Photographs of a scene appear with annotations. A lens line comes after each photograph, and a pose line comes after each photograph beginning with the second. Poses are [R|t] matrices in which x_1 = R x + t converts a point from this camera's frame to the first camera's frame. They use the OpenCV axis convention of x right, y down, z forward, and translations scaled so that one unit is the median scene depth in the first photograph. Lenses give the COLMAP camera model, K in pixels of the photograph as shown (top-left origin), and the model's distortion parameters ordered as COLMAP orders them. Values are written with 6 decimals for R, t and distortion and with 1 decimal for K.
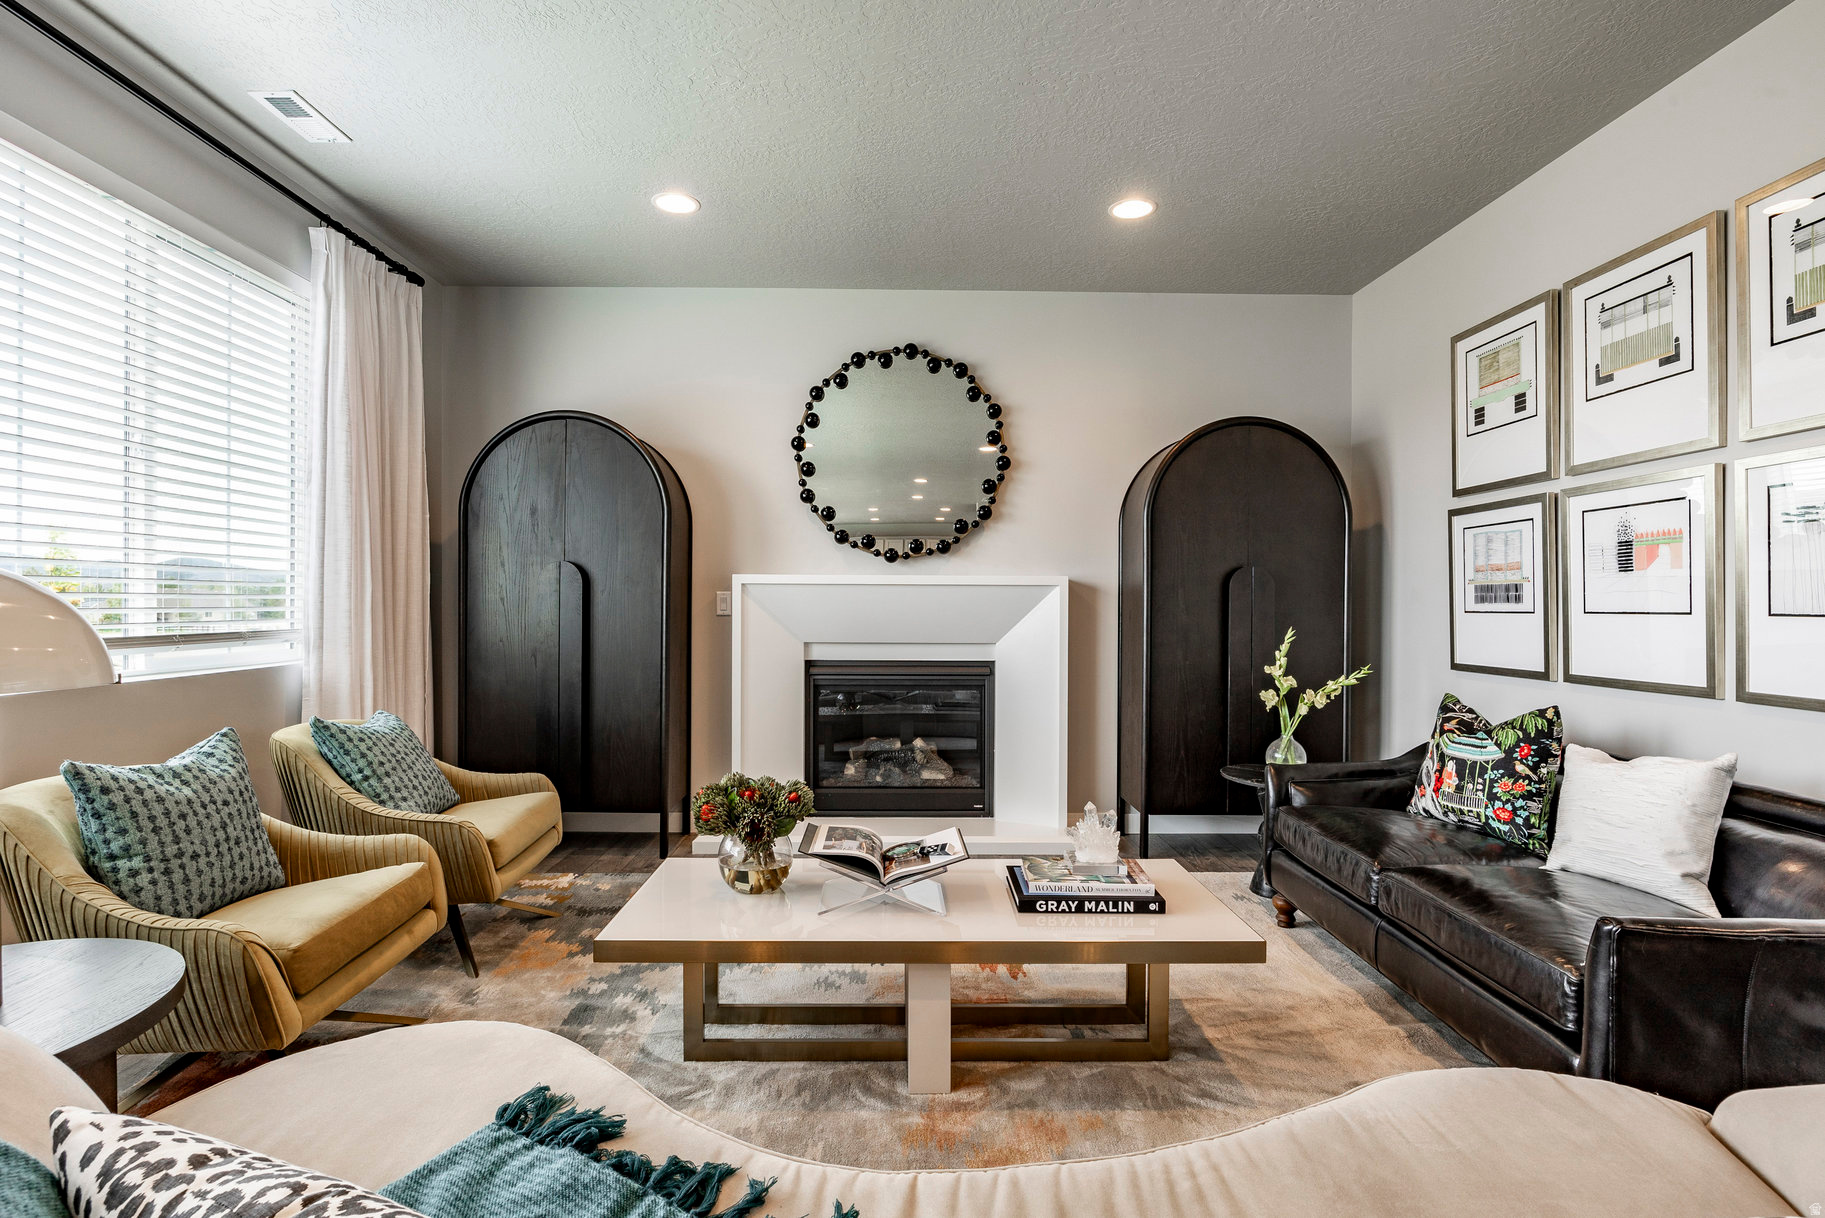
lens RADIAL K [[874.1, 0, 921.1], [0, 874.1, 608.2], [0, 0, 1]] dist [-0.011535, 0.000783]
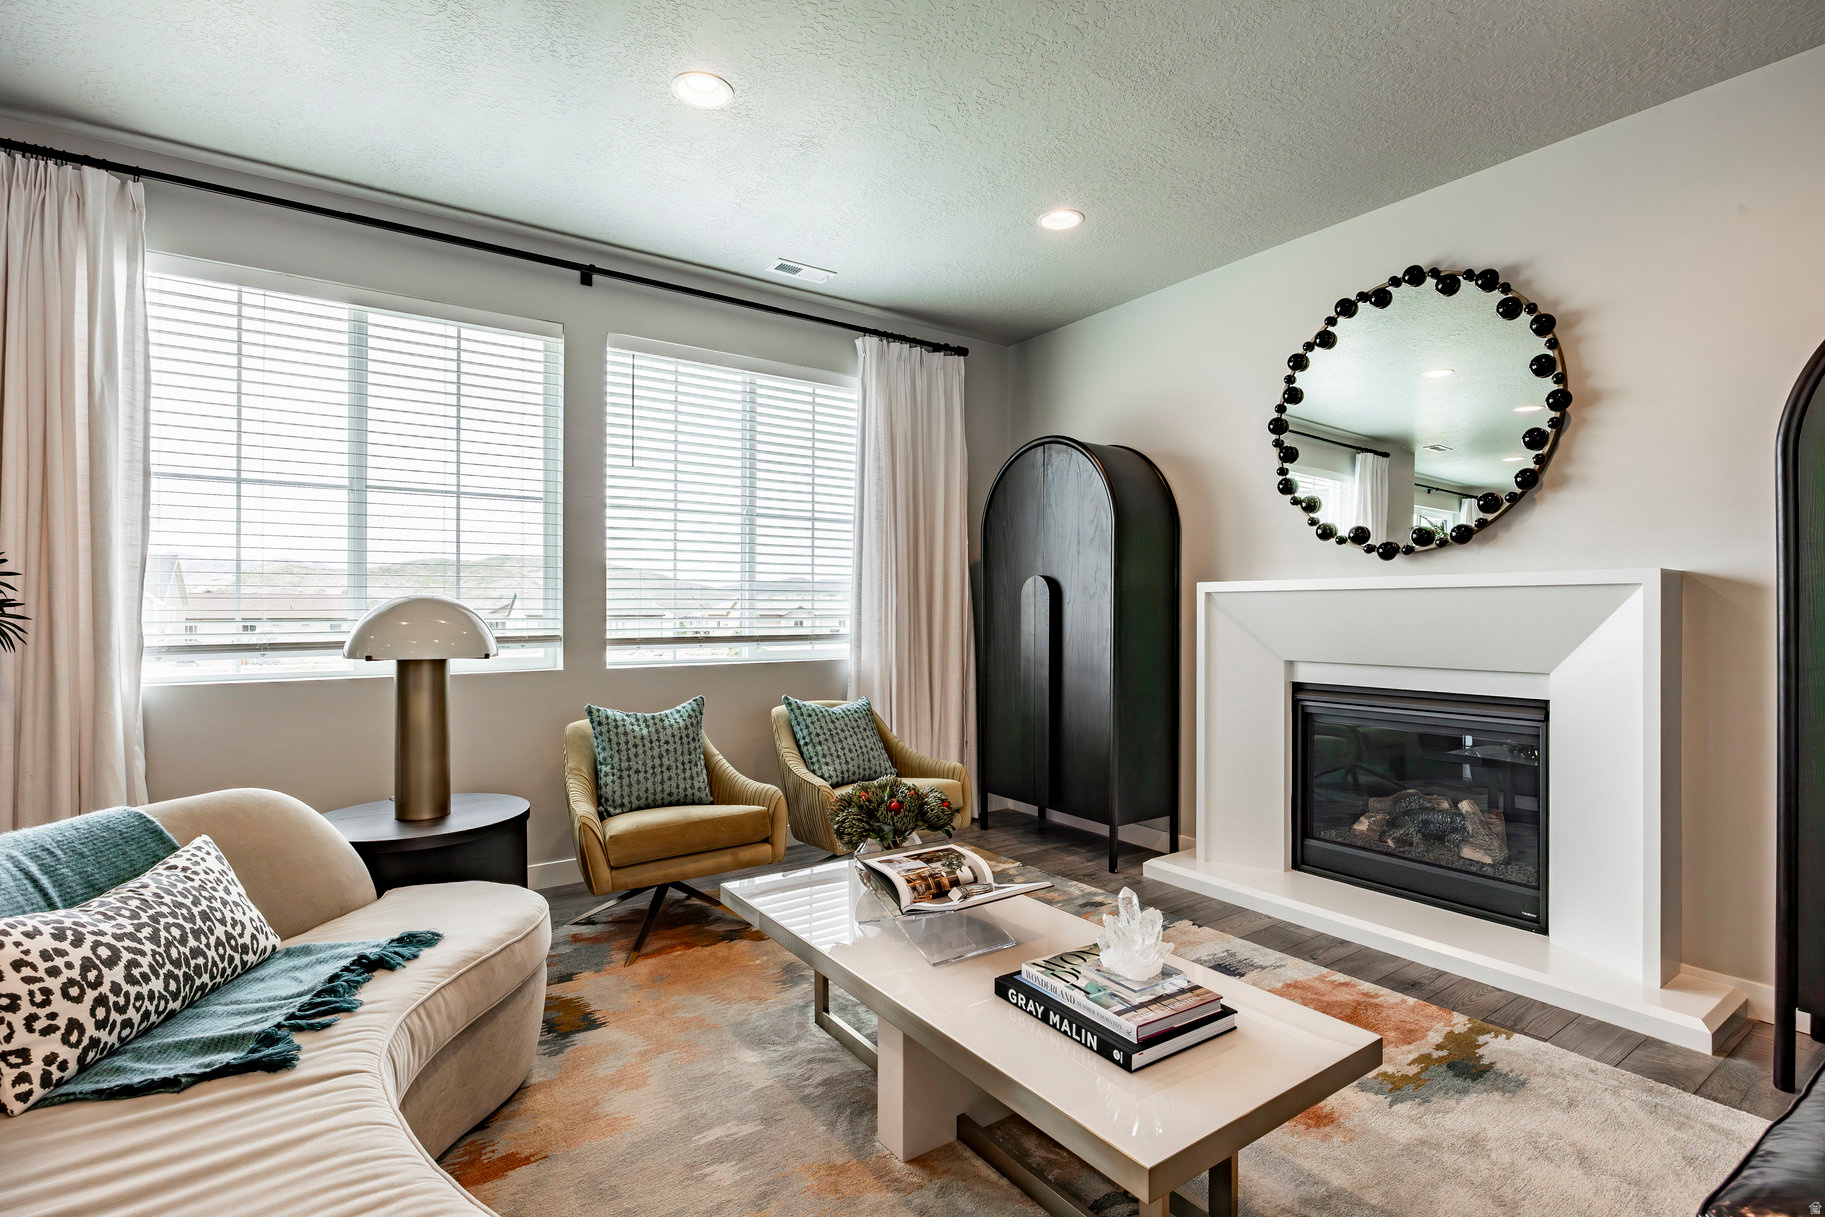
lens RADIAL K [[874.1, 0, 921.1], [0, 874.1, 607.7], [0, 0, 1]] dist [-0.011535, 0.000783]
pose [[0.561186, -0.009139, -0.827639, 0.366750], [-0.003216, 0.999907, -0.013222, 0.000554], [0.827683, 0.010082, 0.561105, 0.238378]]
